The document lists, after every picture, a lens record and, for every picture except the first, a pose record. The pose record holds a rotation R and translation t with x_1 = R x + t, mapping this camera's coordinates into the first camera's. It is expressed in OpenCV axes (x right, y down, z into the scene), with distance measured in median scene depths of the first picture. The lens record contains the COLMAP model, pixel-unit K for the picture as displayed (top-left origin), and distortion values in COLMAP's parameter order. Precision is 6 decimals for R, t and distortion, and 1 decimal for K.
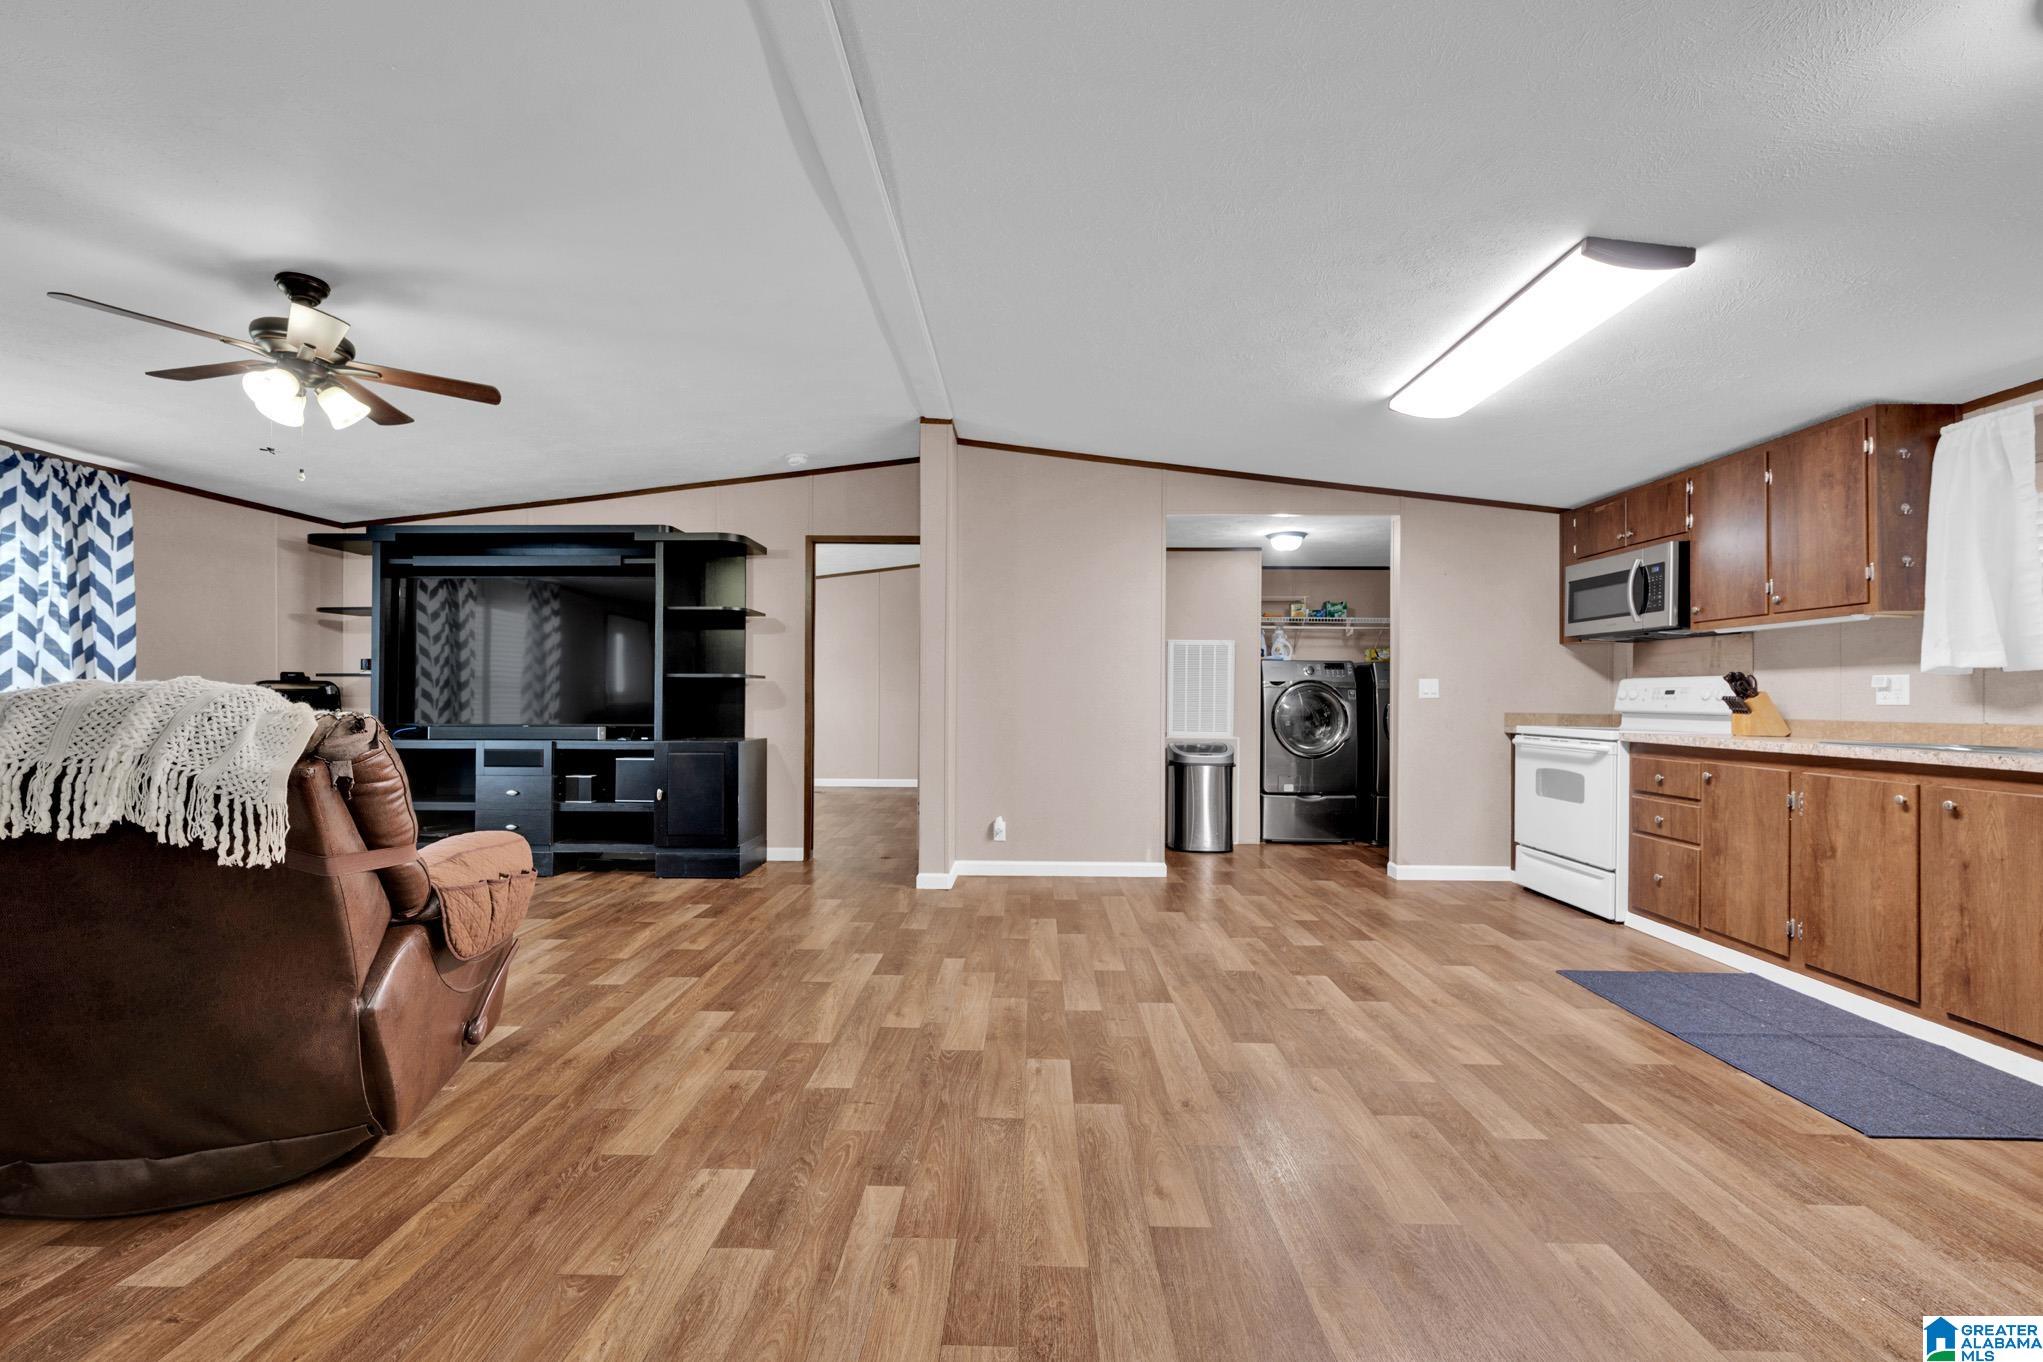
lens RADIAL K [[809.1, 0, 1027.2], [0, 809.1, 691.0], [0, 0, 1]] dist [0.004758, -0.000325]
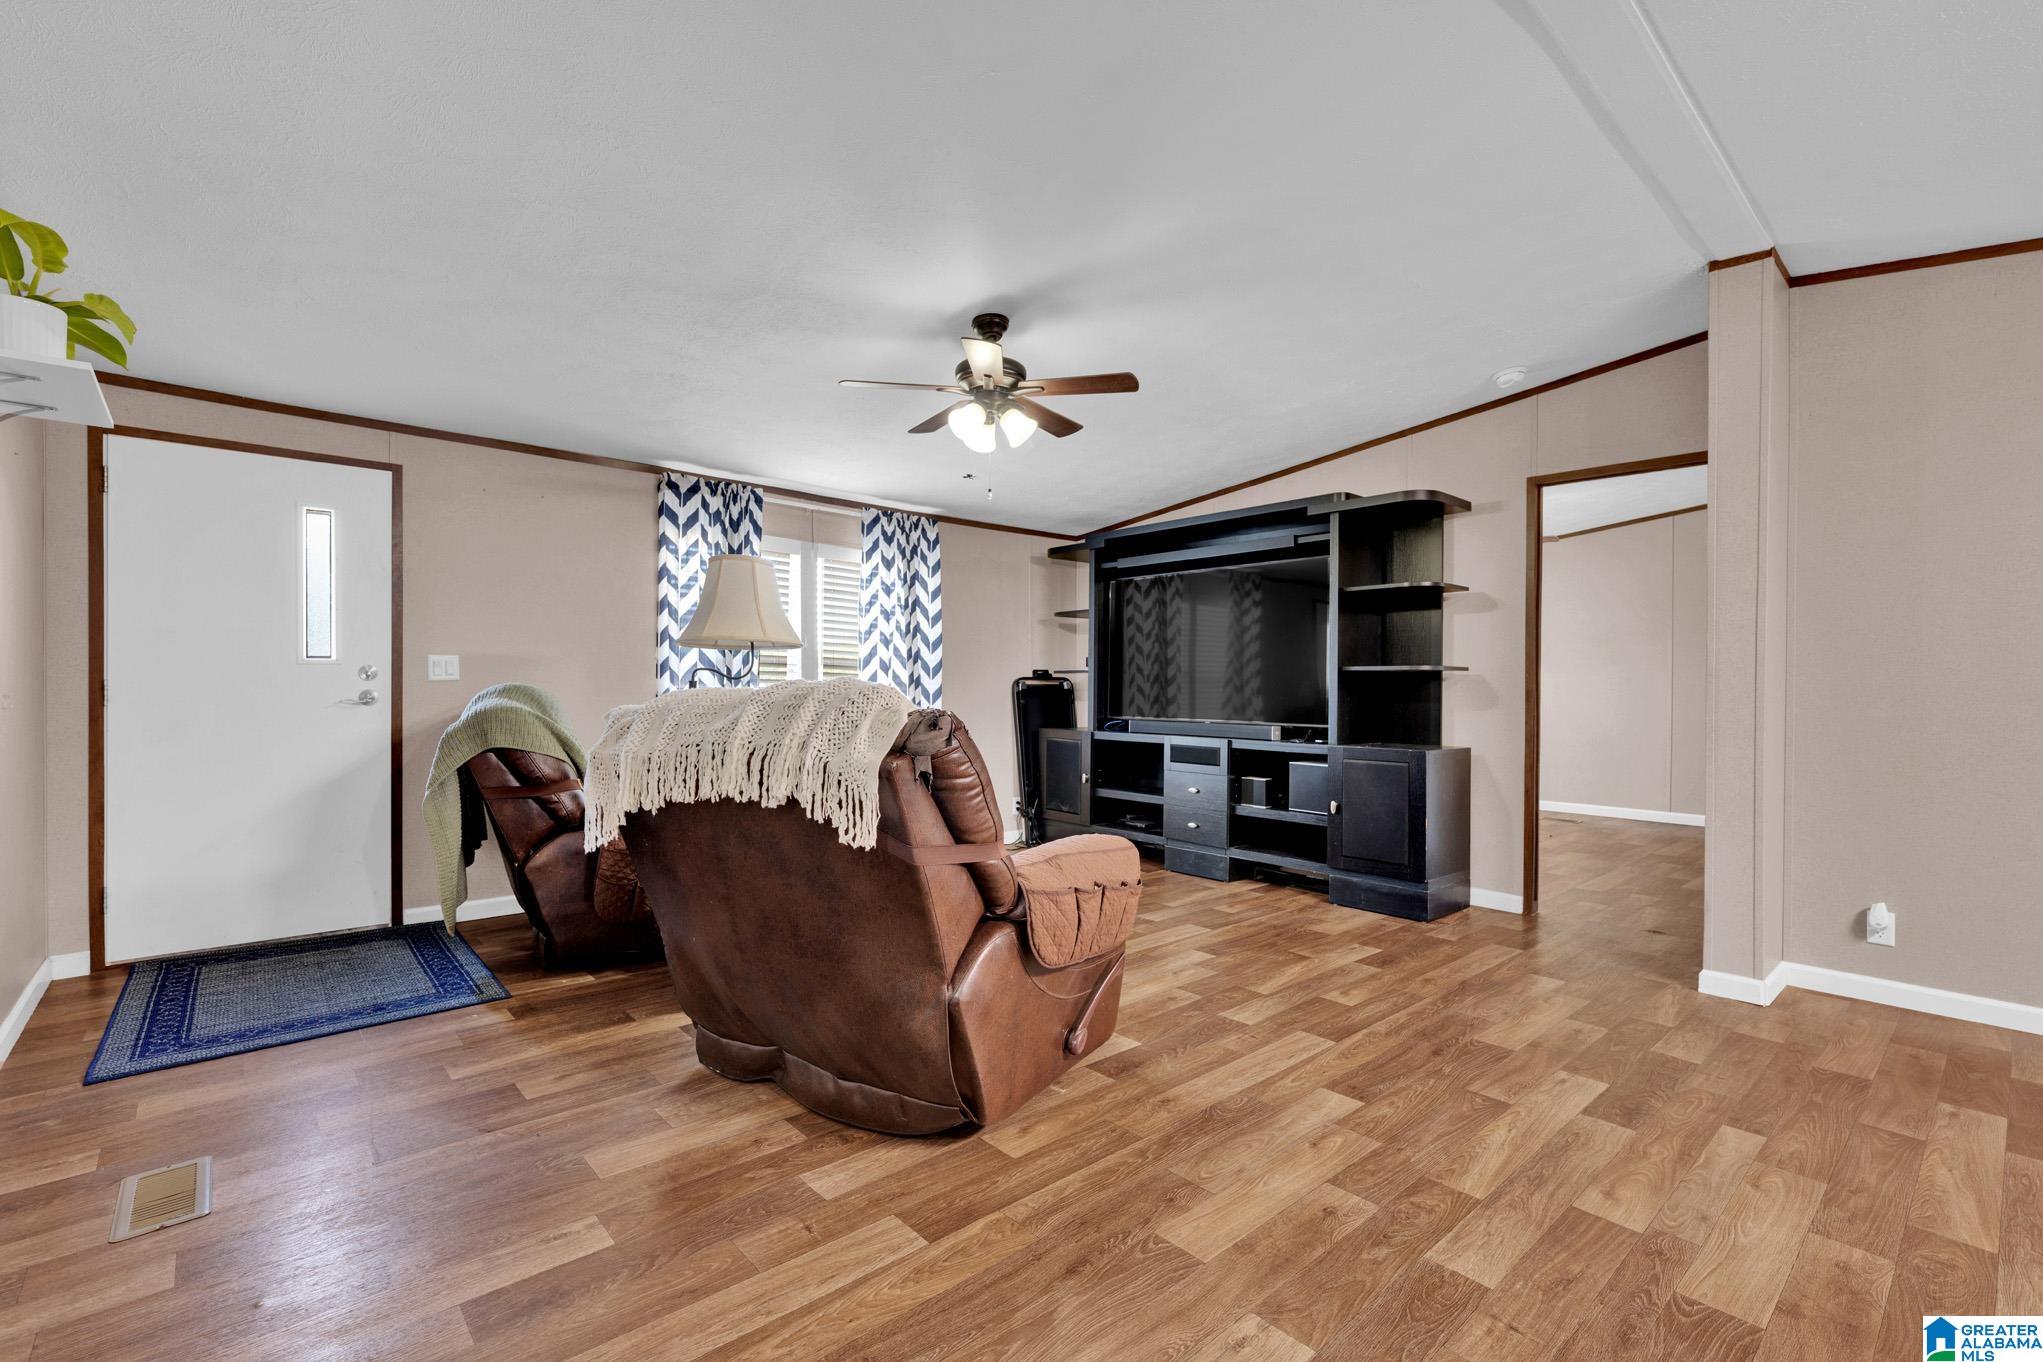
lens RADIAL K [[912.8, 0, 1017.0], [0, 912.8, 687.5], [0, 0, 1]] dist [0.000783, 0.001226]
pose [[0.674741, 0.002117, -0.738051, 0.048349], [-0.000251, 0.999996, 0.002639, -0.002245], [0.738054, -0.001596, 0.674739, 0.143818]]
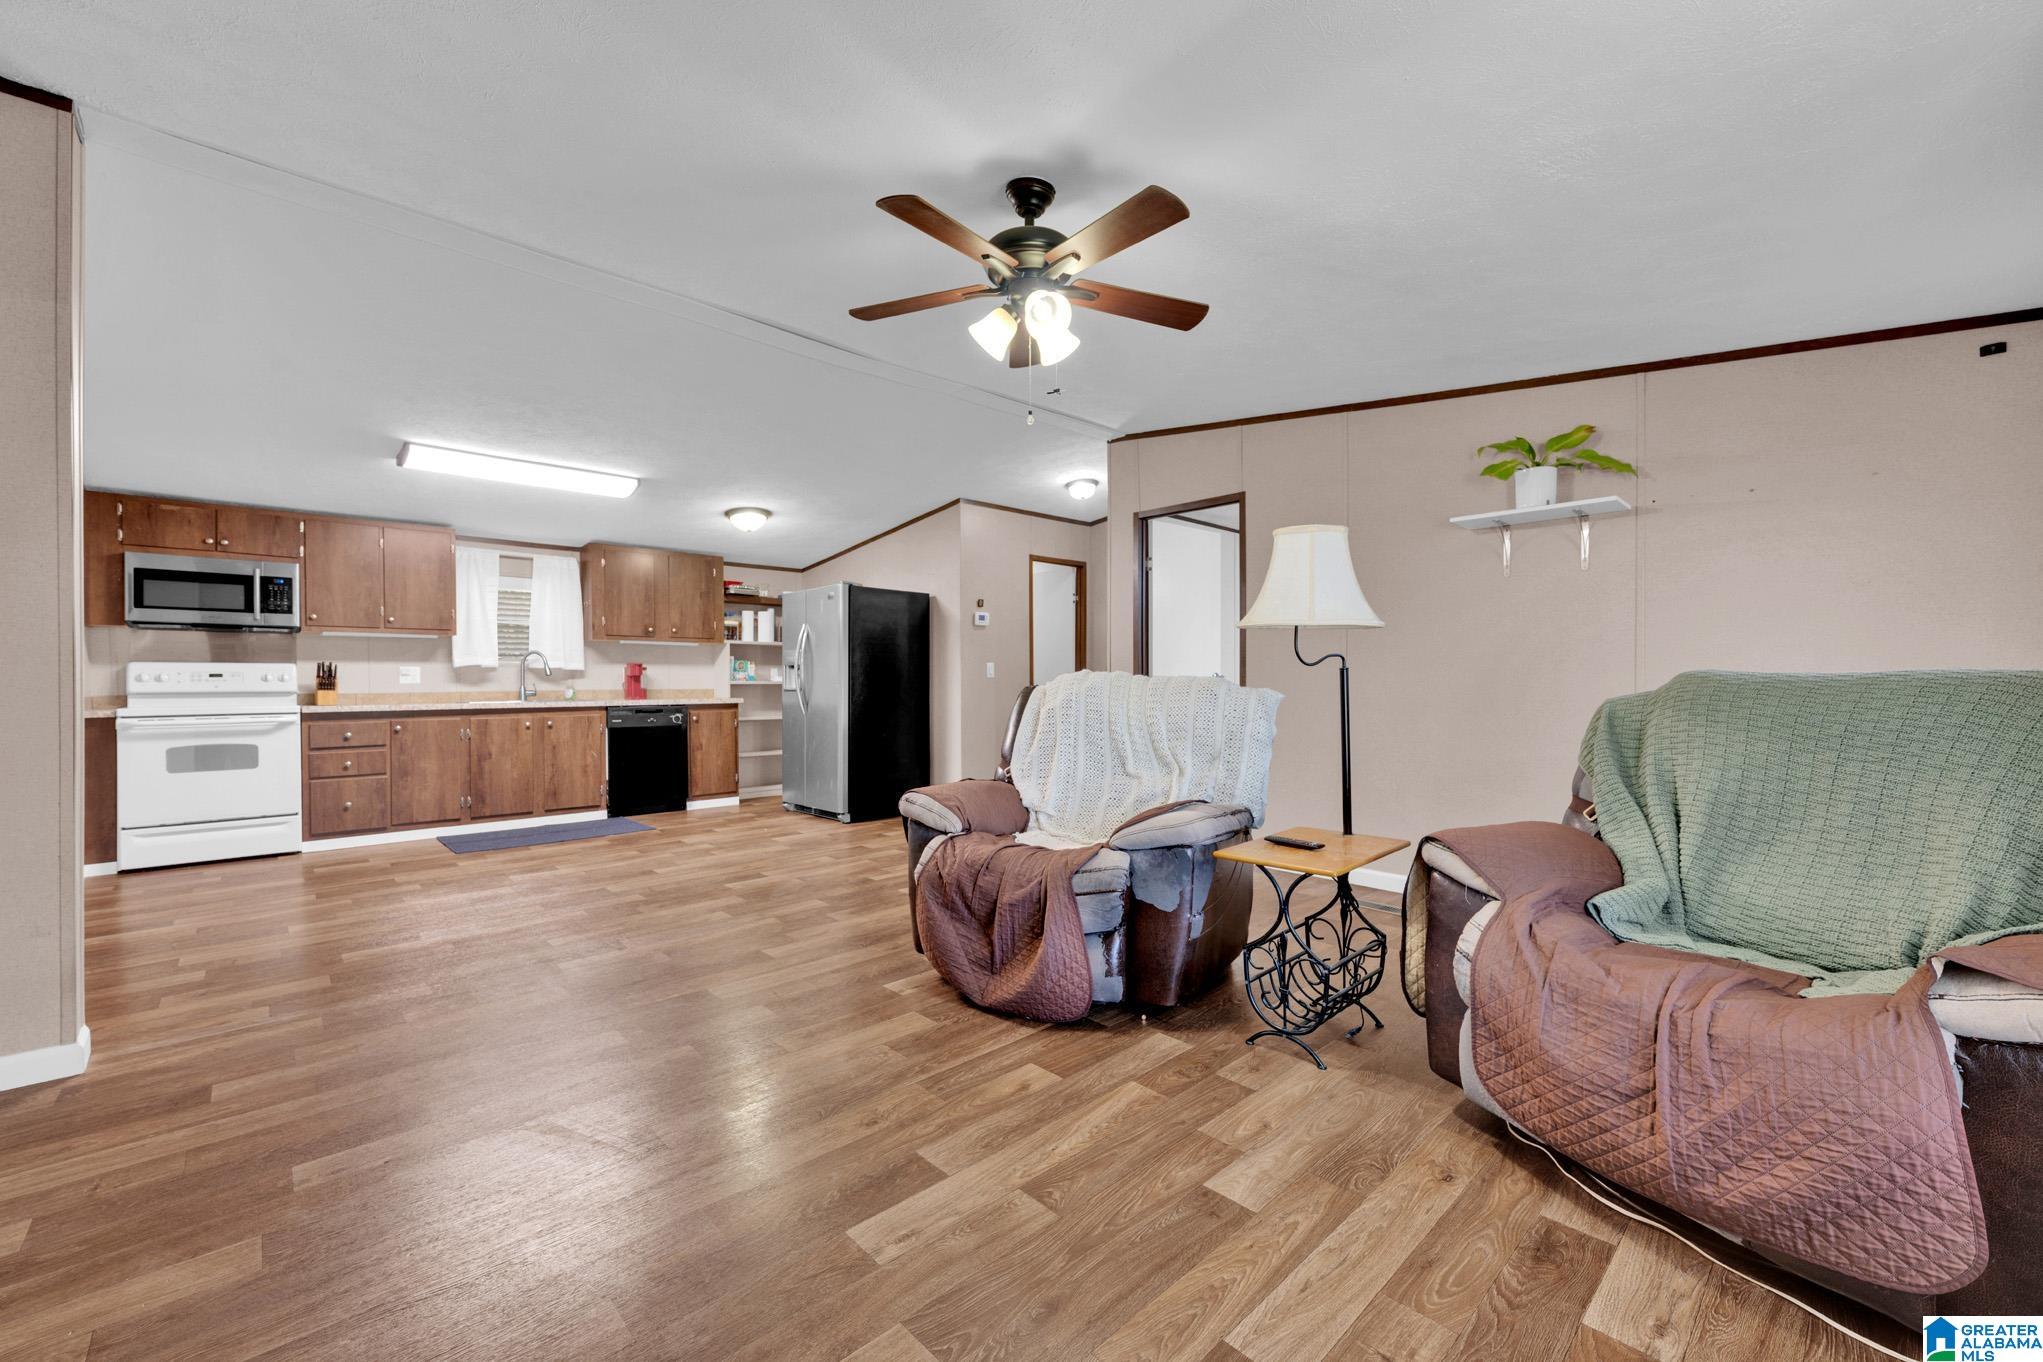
lens RADIAL K [[809.1, 0, 1009.0], [0, 809.1, 689.5], [0, 0, 1]] dist [0.004758, -0.000325]
pose [[-0.682966, -0.010498, 0.730375, -1.228262], [-0.005024, 0.999941, 0.009675, 0.007213], [-0.730433, 0.002938, -0.682978, 1.297945]]
